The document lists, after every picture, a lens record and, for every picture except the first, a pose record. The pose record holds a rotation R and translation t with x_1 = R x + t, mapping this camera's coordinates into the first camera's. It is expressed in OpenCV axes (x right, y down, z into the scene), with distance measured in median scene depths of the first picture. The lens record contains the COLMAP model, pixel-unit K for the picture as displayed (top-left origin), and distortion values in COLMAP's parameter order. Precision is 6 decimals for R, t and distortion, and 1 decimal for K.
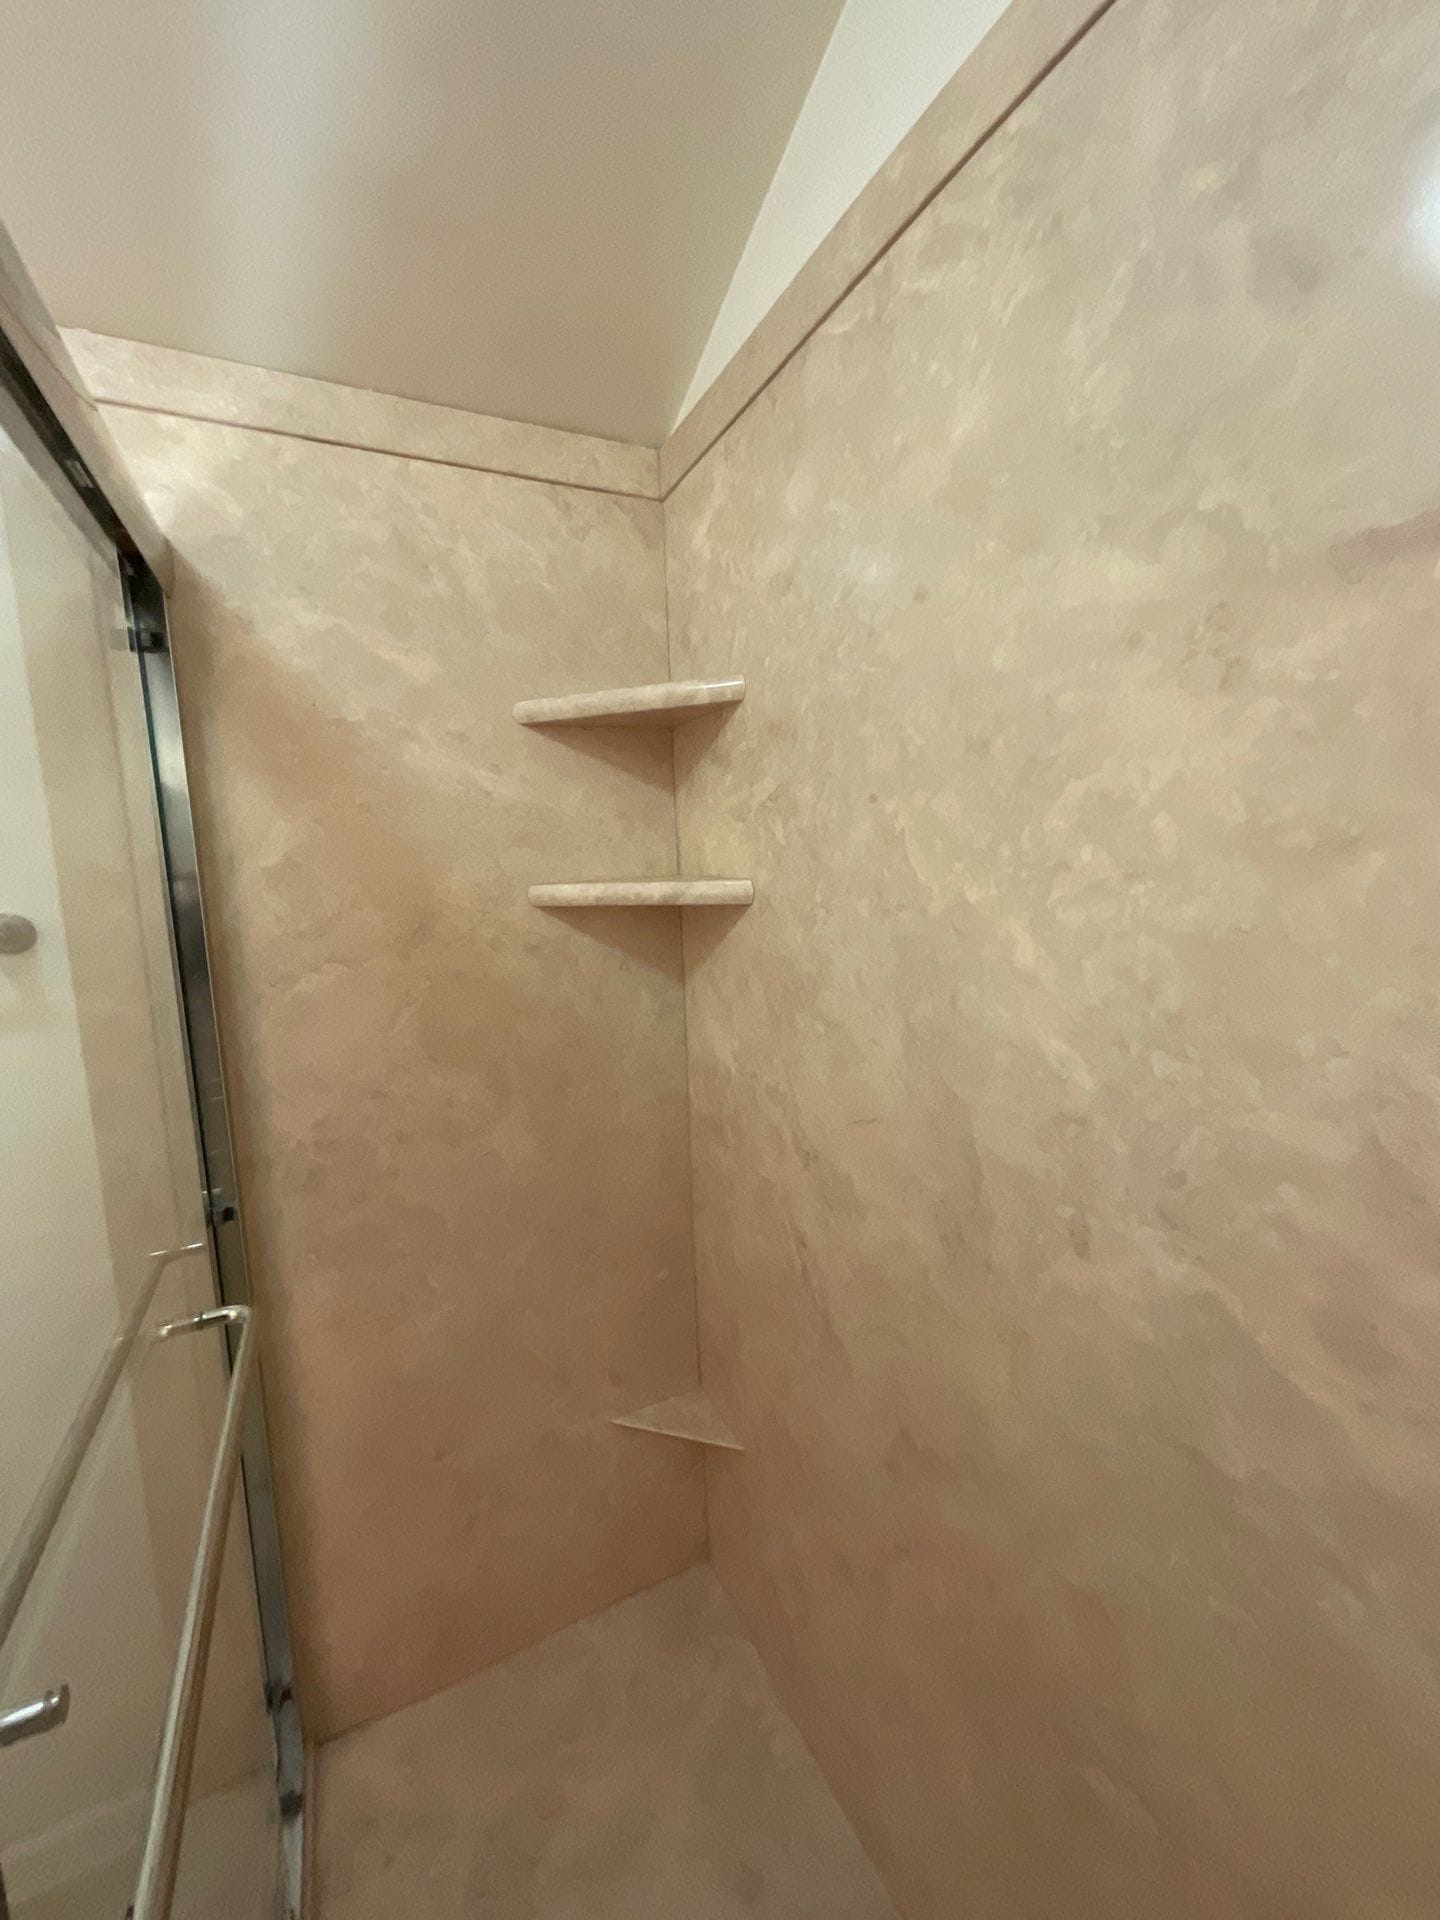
lens RADIAL K [[769.9, 0, 721.4], [0, 769.9, 953.7], [0, 0, 1]] dist [0.003275, -0.000714]
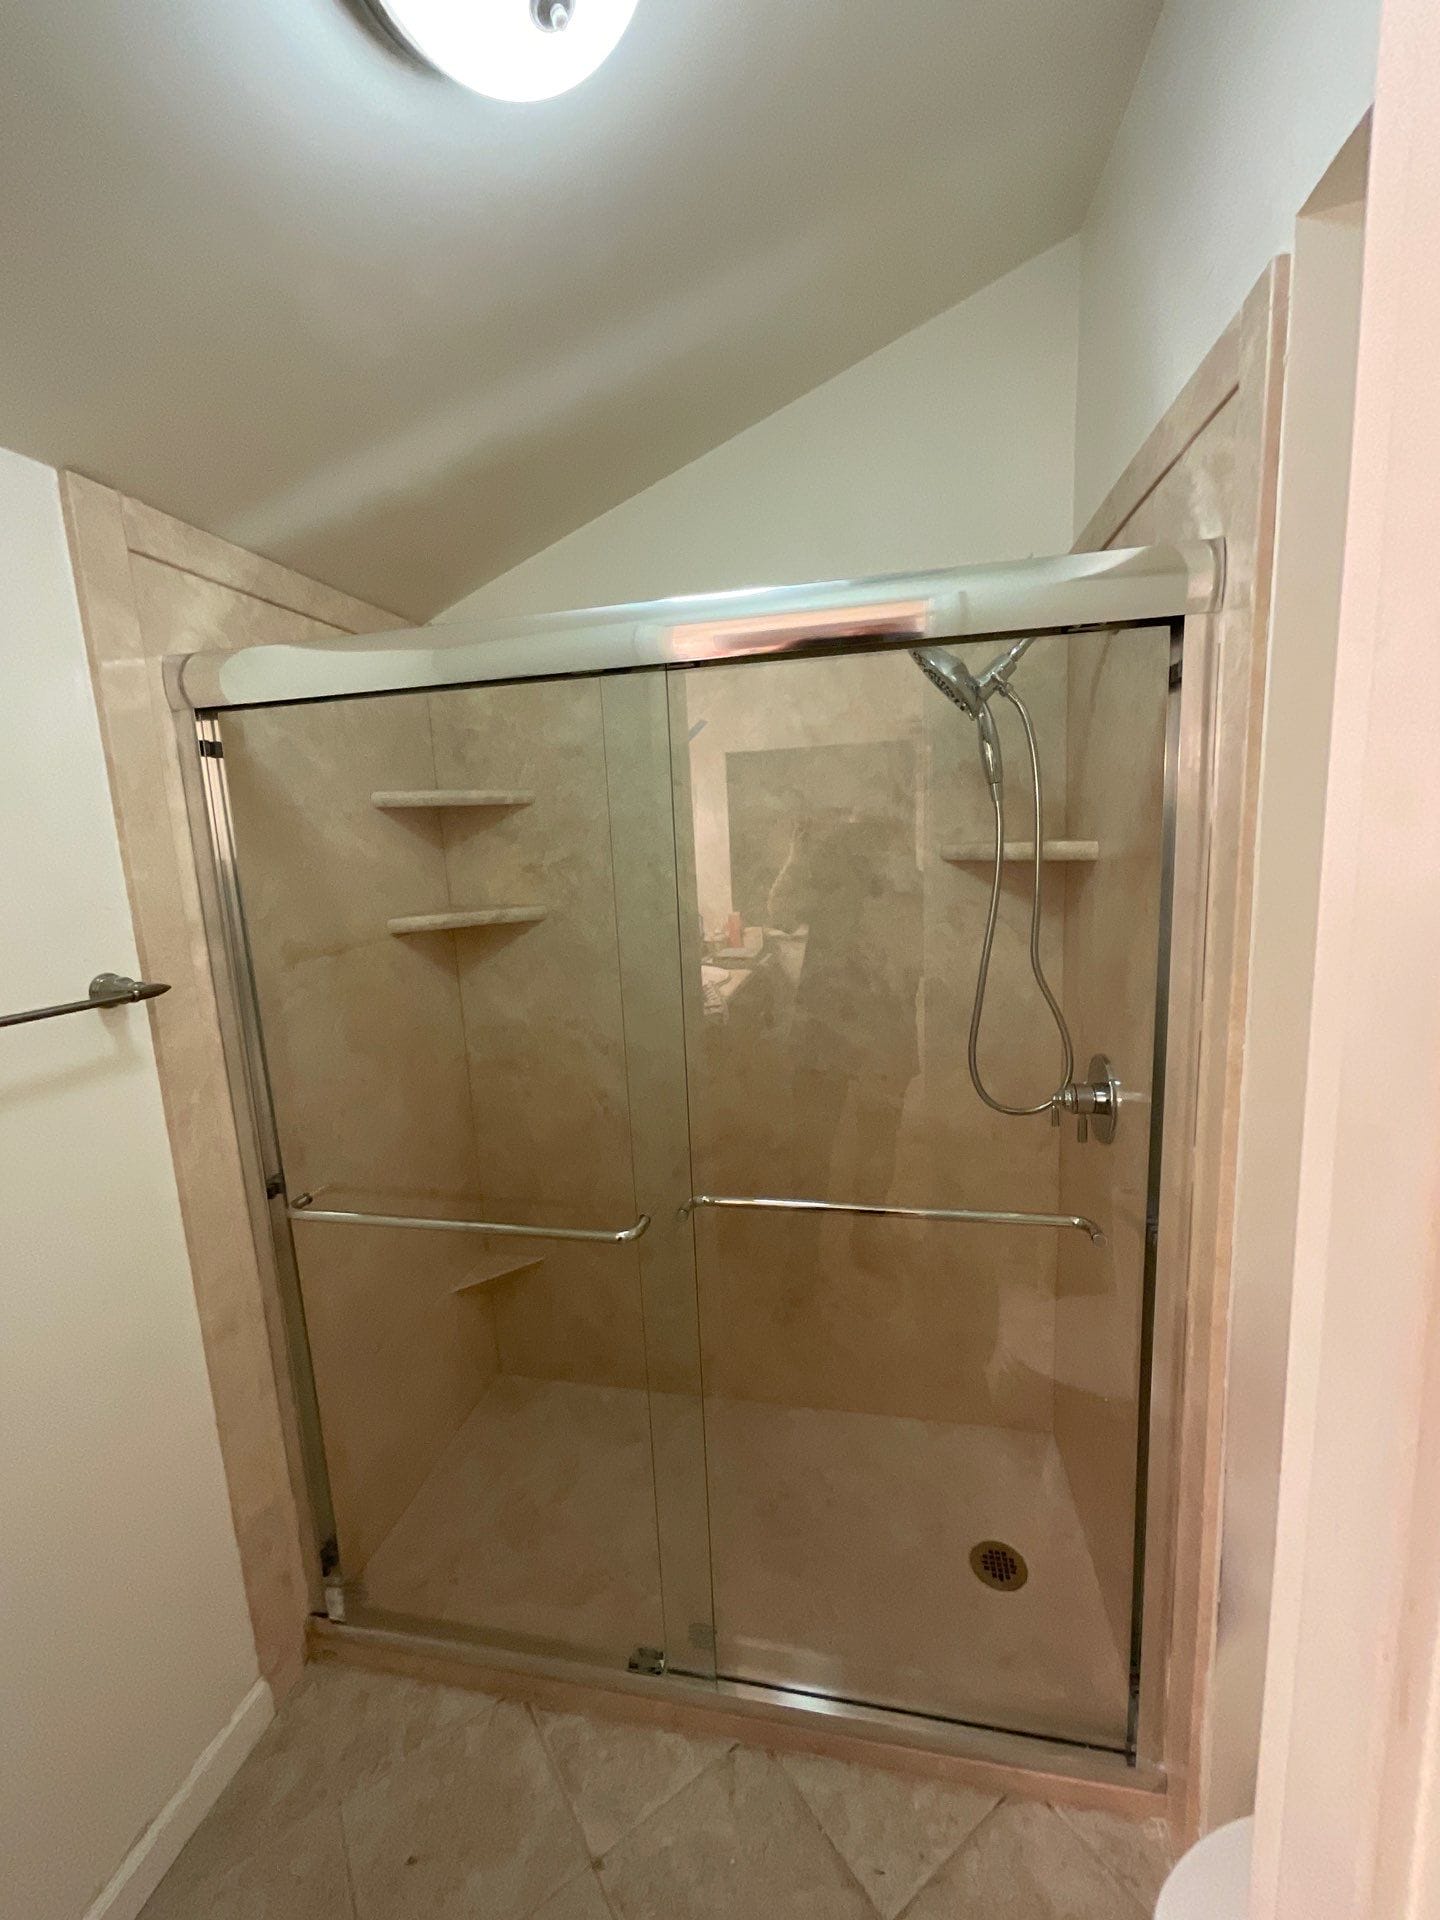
lens RADIAL K [[769.9, 0, 715.5], [0, 769.9, 960.4], [0, 0, 1]] dist [0.003275, -0.000714]
pose [[0.621220, -0.115977, 0.775006, -1.931376], [0.122528, 0.991199, 0.050115, -0.022293], [-0.773998, 0.063827, 0.629963, -0.700142]]
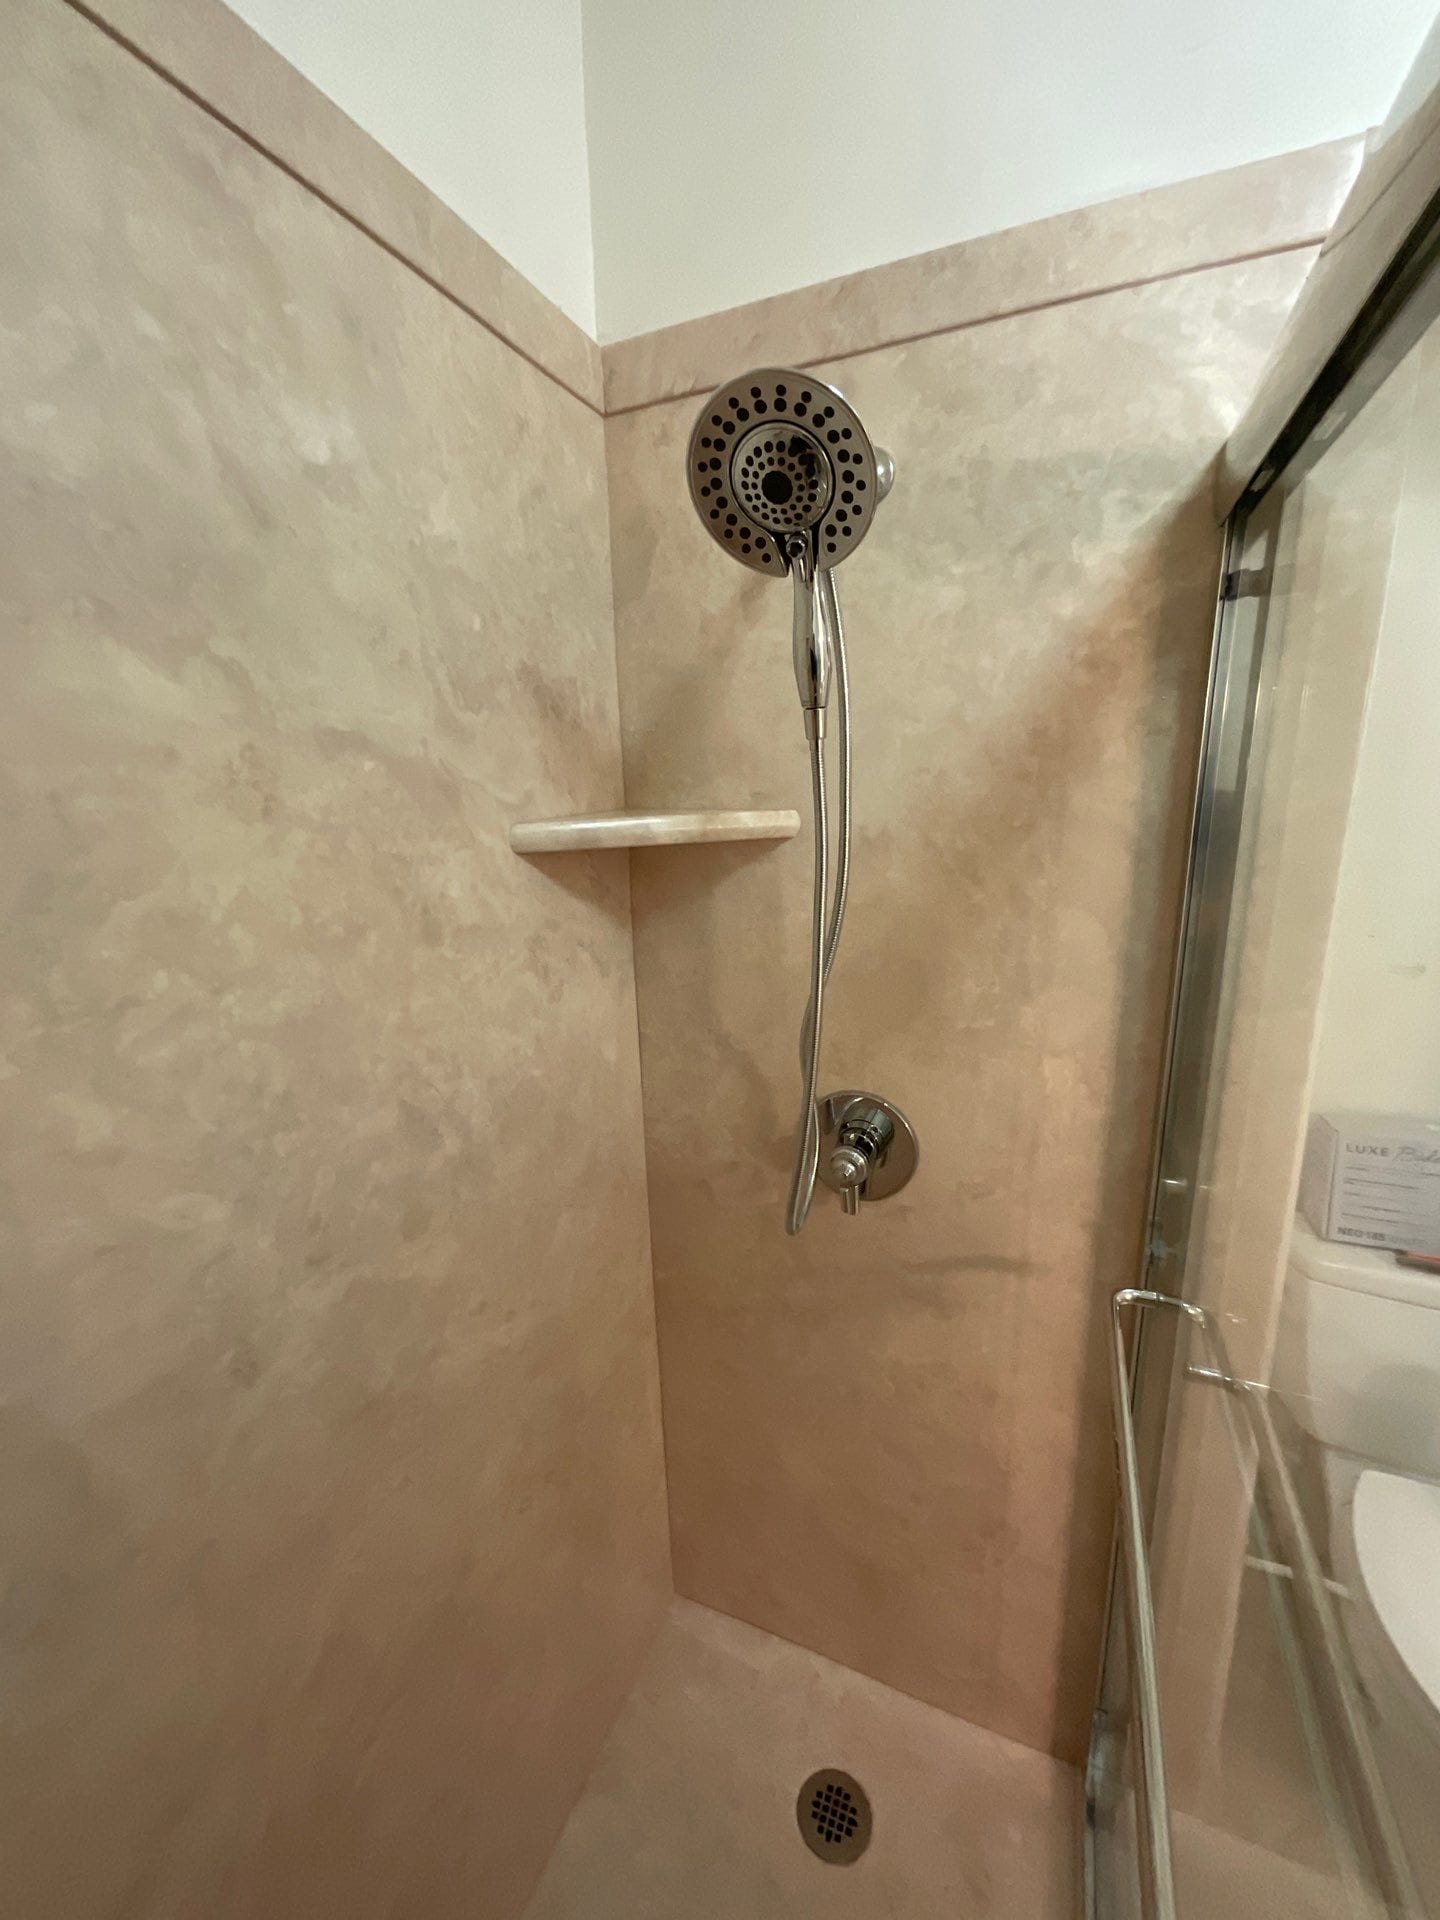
lens RADIAL K [[769.9, 0, 729.7], [0, 769.9, 956.4], [0, 0, 1]] dist [0.003275, -0.000714]
pose [[-0.644120, -0.123696, 0.754857, -0.592783], [0.142554, 0.950138, 0.277337, -0.300309], [-0.751523, 0.286246, -0.594370, 1.002797]]
